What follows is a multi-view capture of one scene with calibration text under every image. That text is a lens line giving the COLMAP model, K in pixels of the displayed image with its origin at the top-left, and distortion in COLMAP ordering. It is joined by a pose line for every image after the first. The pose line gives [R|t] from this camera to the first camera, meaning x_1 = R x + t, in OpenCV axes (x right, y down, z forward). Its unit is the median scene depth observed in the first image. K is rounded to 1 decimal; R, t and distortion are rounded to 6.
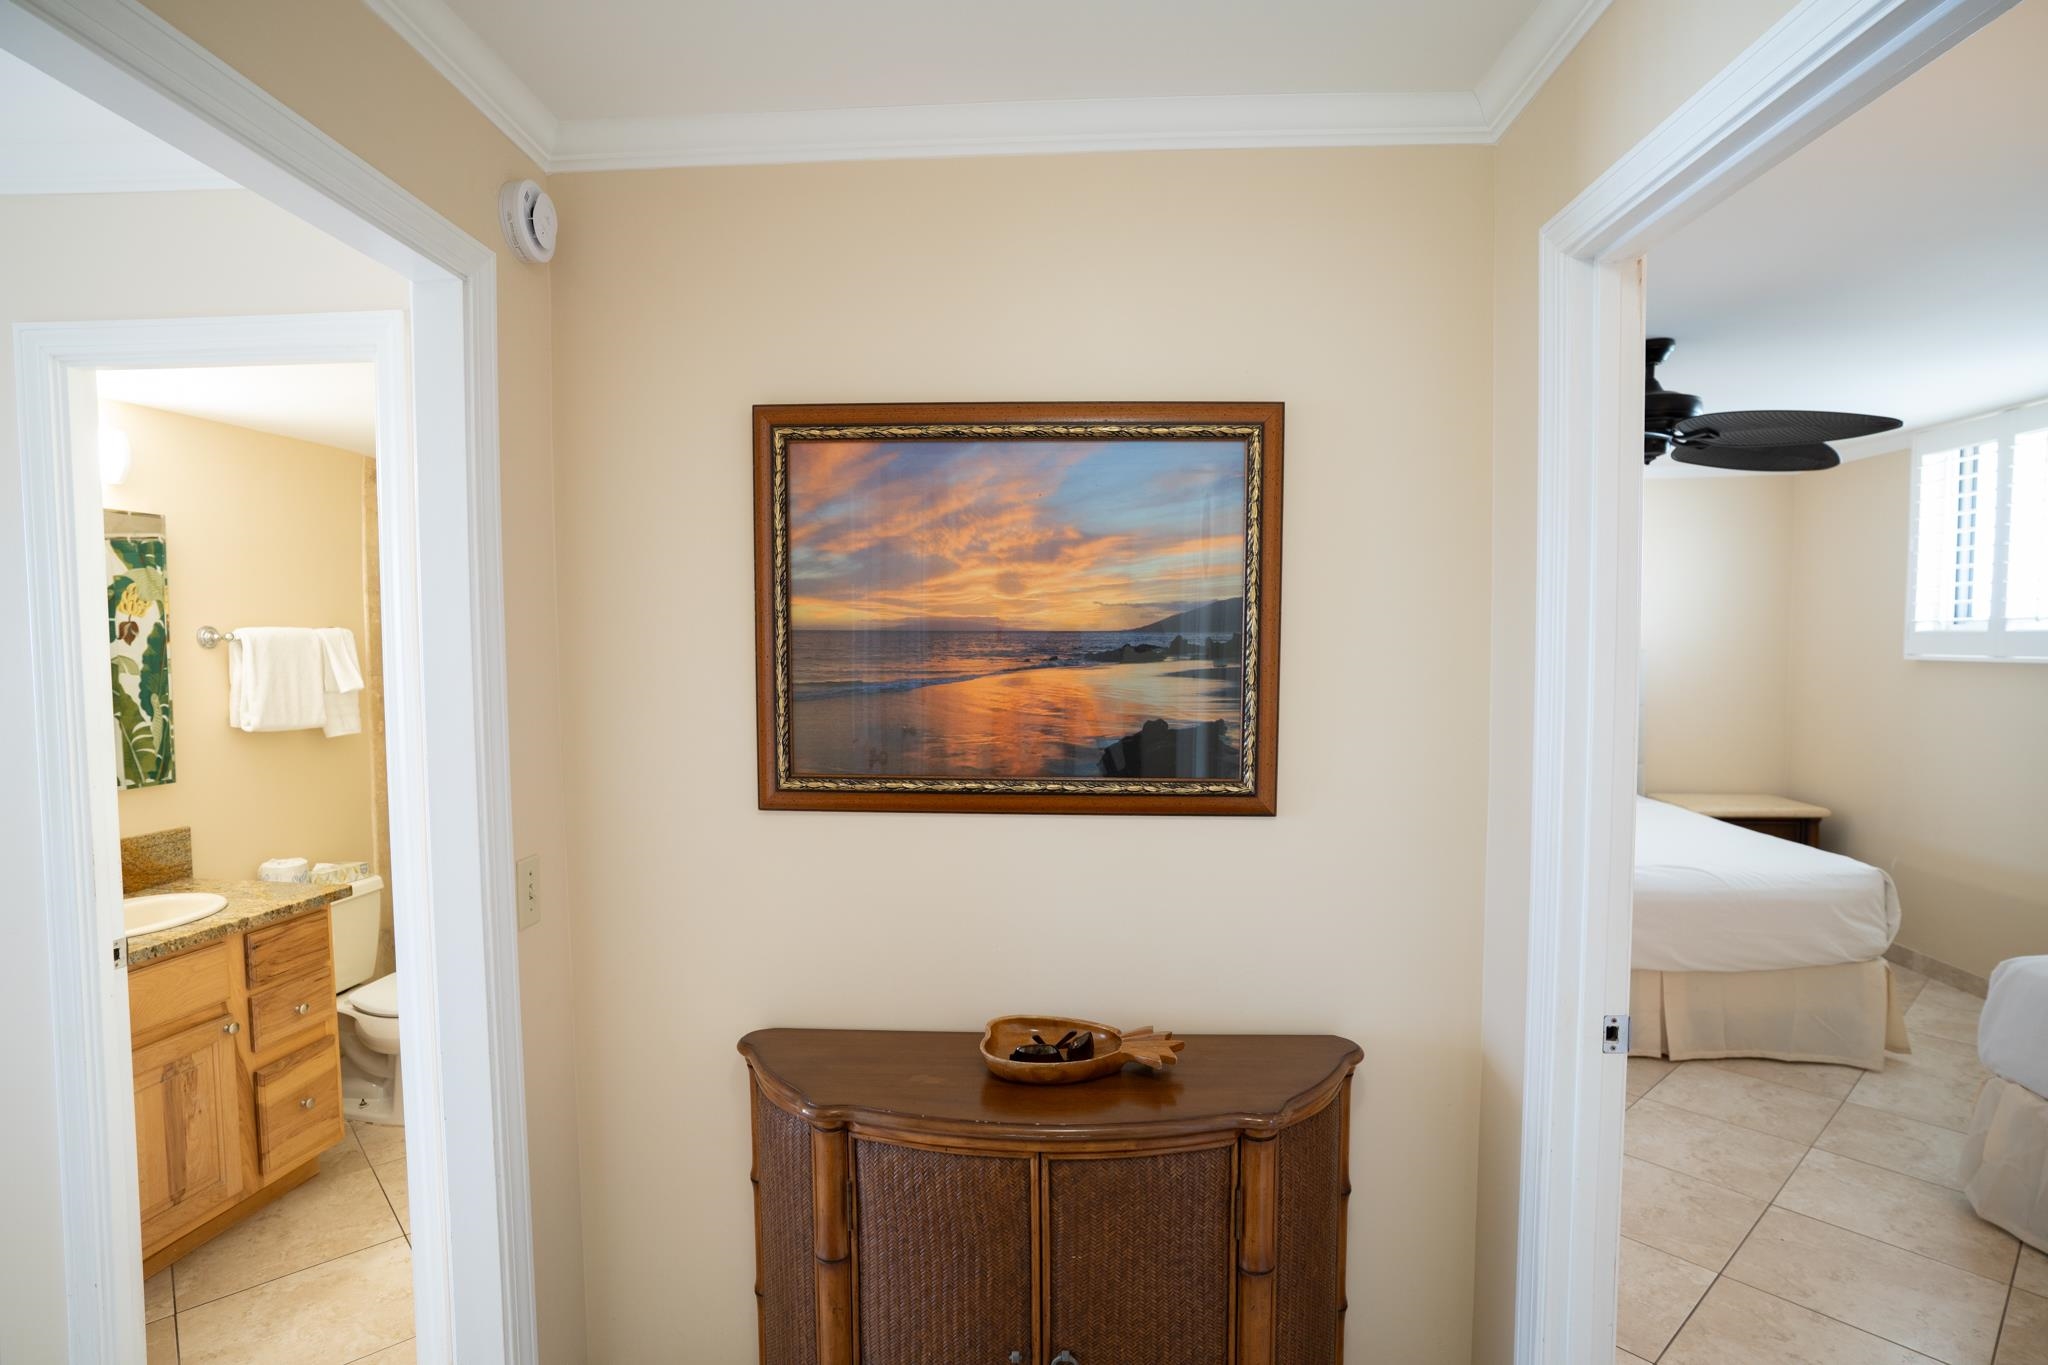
lens RADIAL K [[1041.9, 0, 1024.0], [0, 1041.9, 682.5], [0, 0, 1]] dist [-0.049279, 0.025164]
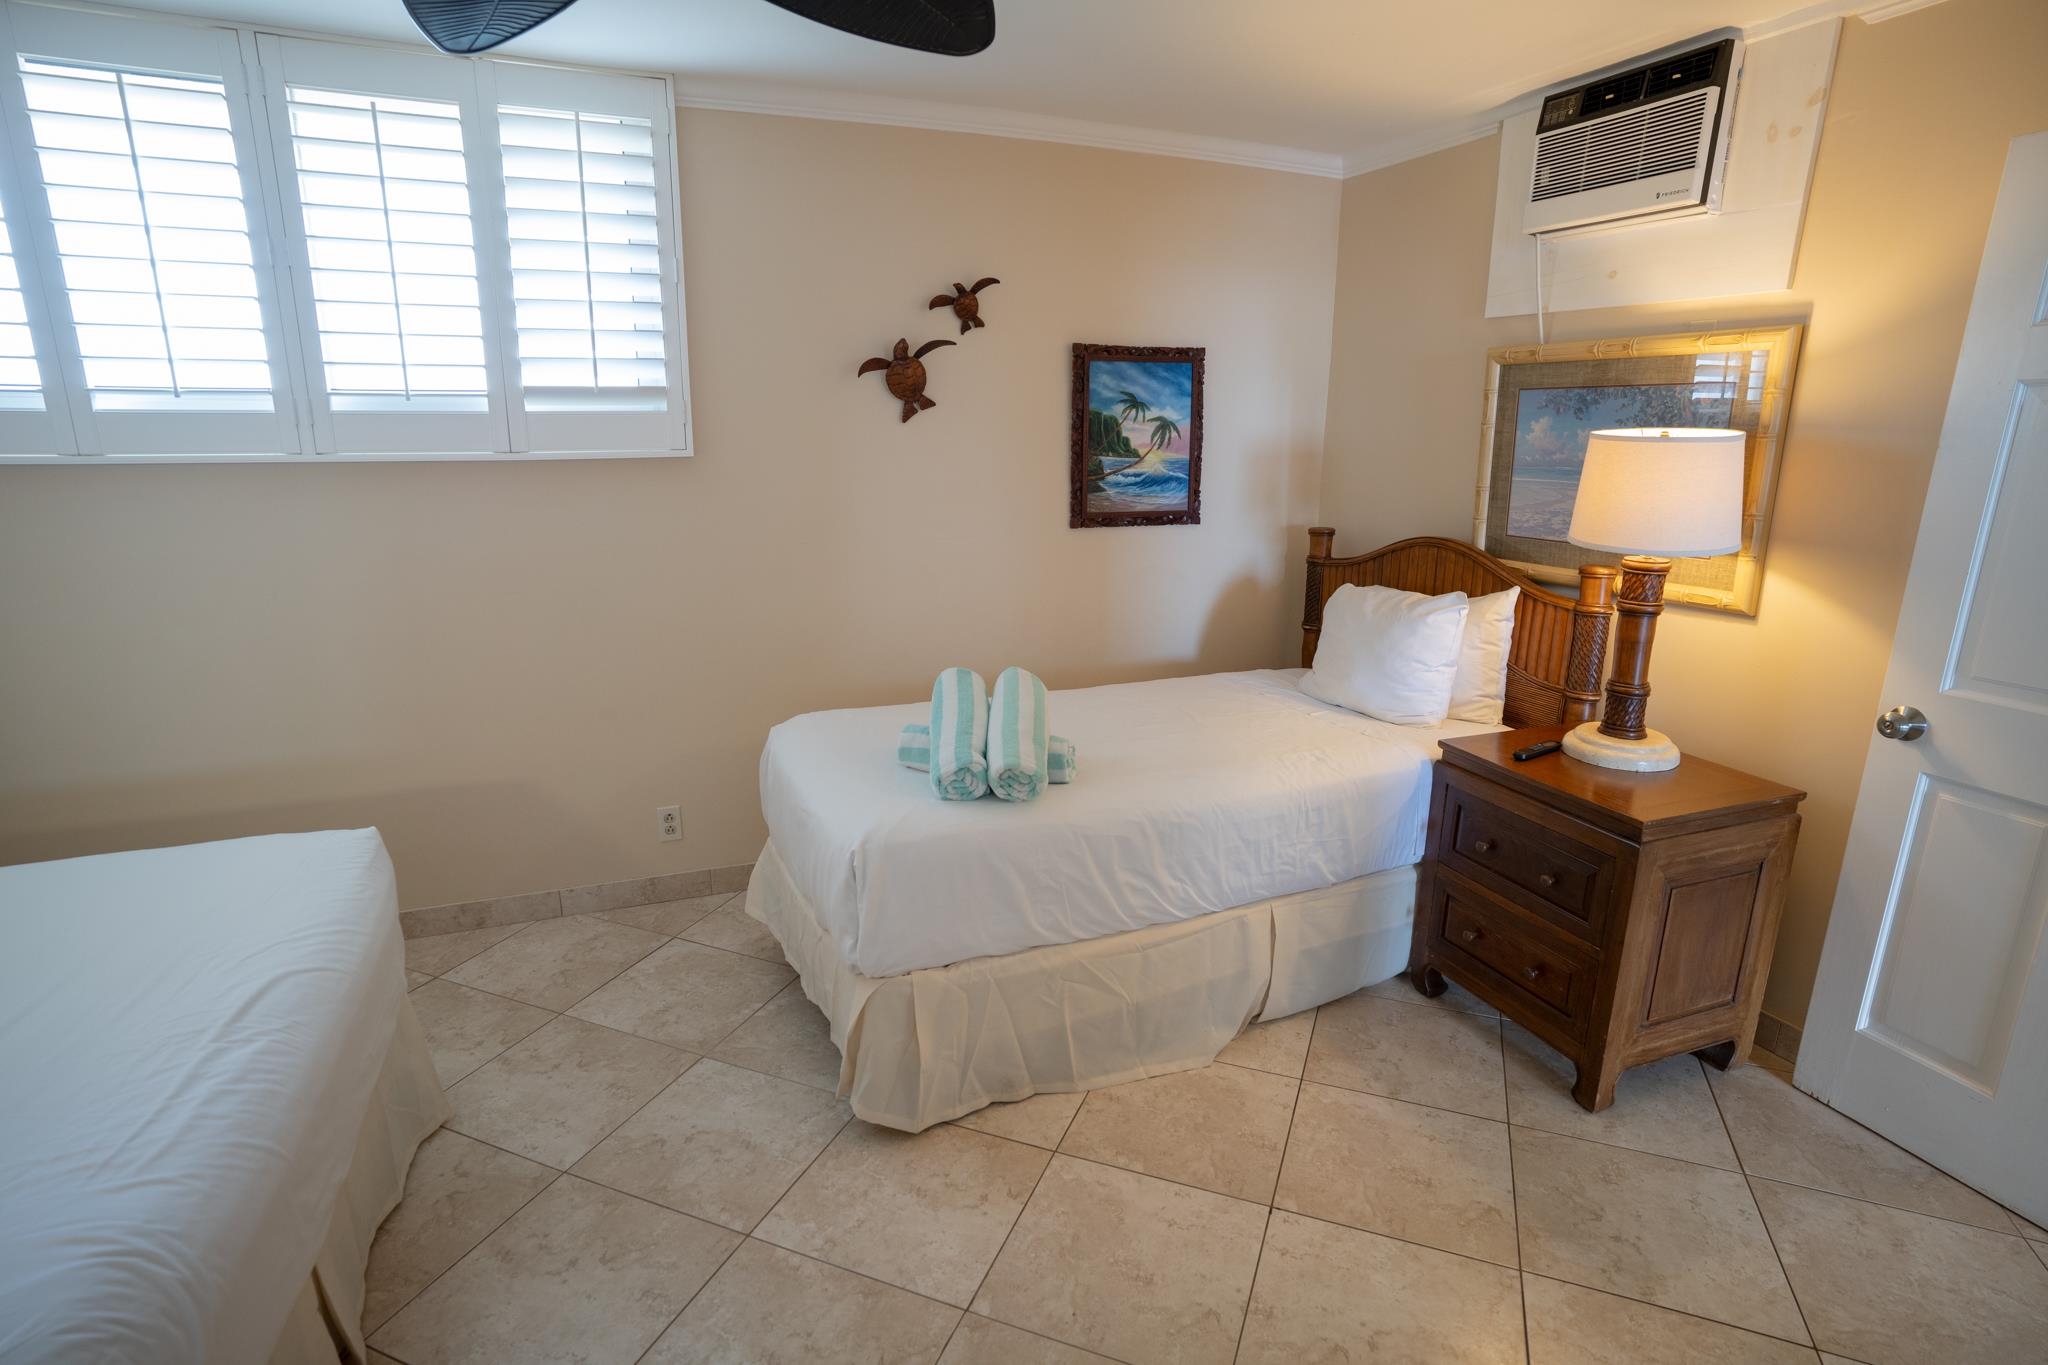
lens RADIAL K [[1056.9, 0, 1016.8], [0, 1056.9, 691.3], [0, 0, 1]] dist [-0.077165, 0.046838]
pose [[-0.447797, -0.224484, 0.865497, 0.207719], [0.034402, 0.962929, 0.267554, -0.046778], [-0.893473, 0.149585, -0.423473, 1.085108]]
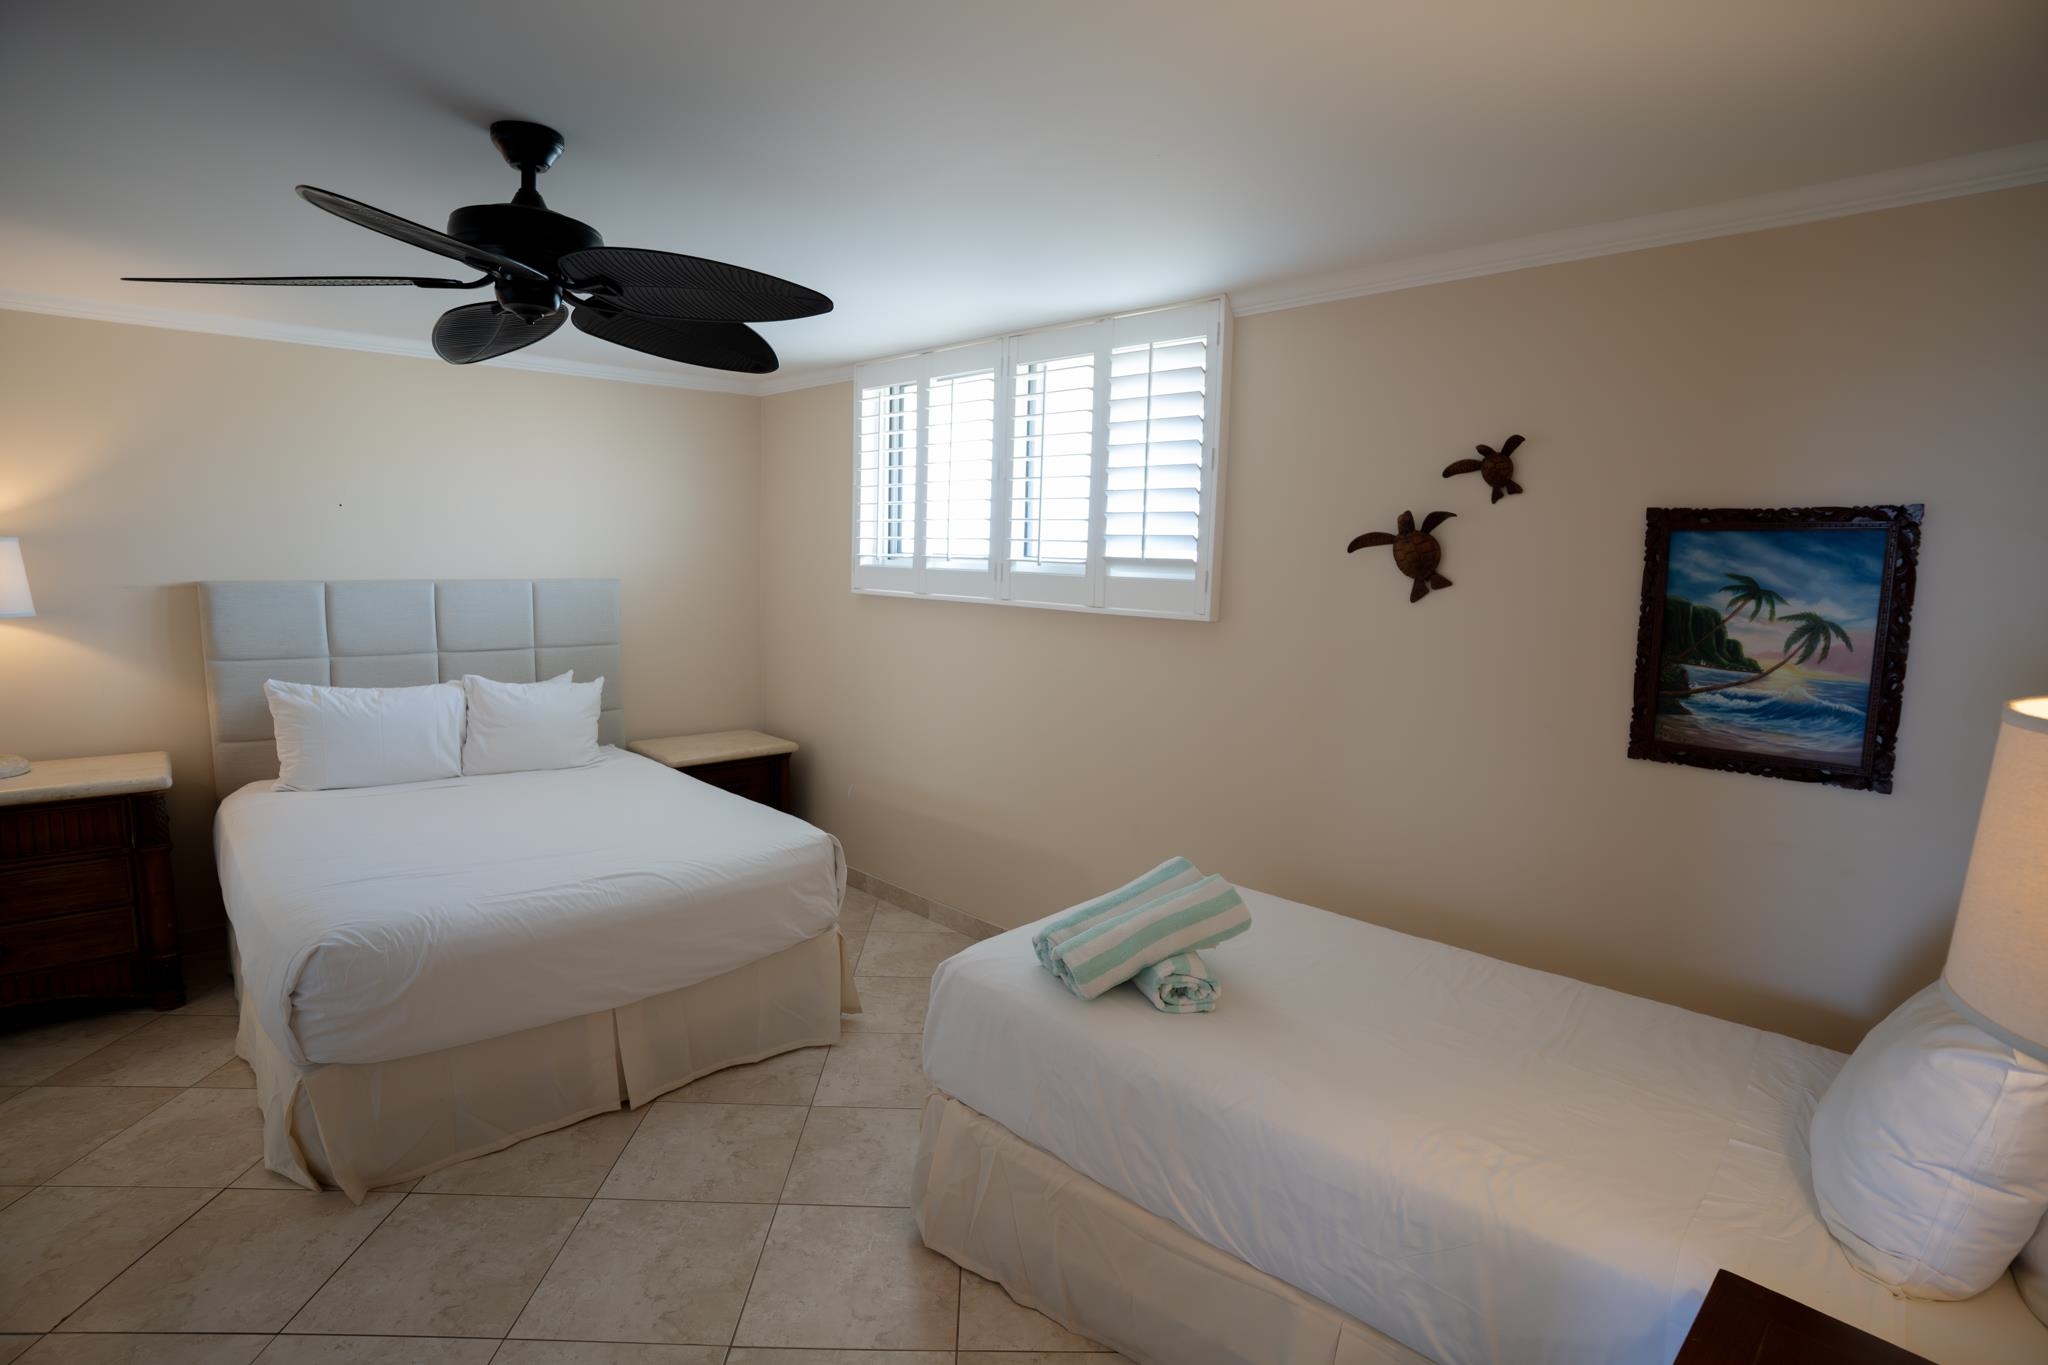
lens RADIAL K [[1007.7, 0, 1017.3], [0, 1007.7, 692.2], [0, 0, 1]] dist [-0.071274, 0.034975]
pose [[0.646175, -0.085625, 0.758370, 0.324785], [0.008185, 0.994407, 0.105301, -0.045053], [-0.763145, -0.061835, 0.643262, 0.358321]]
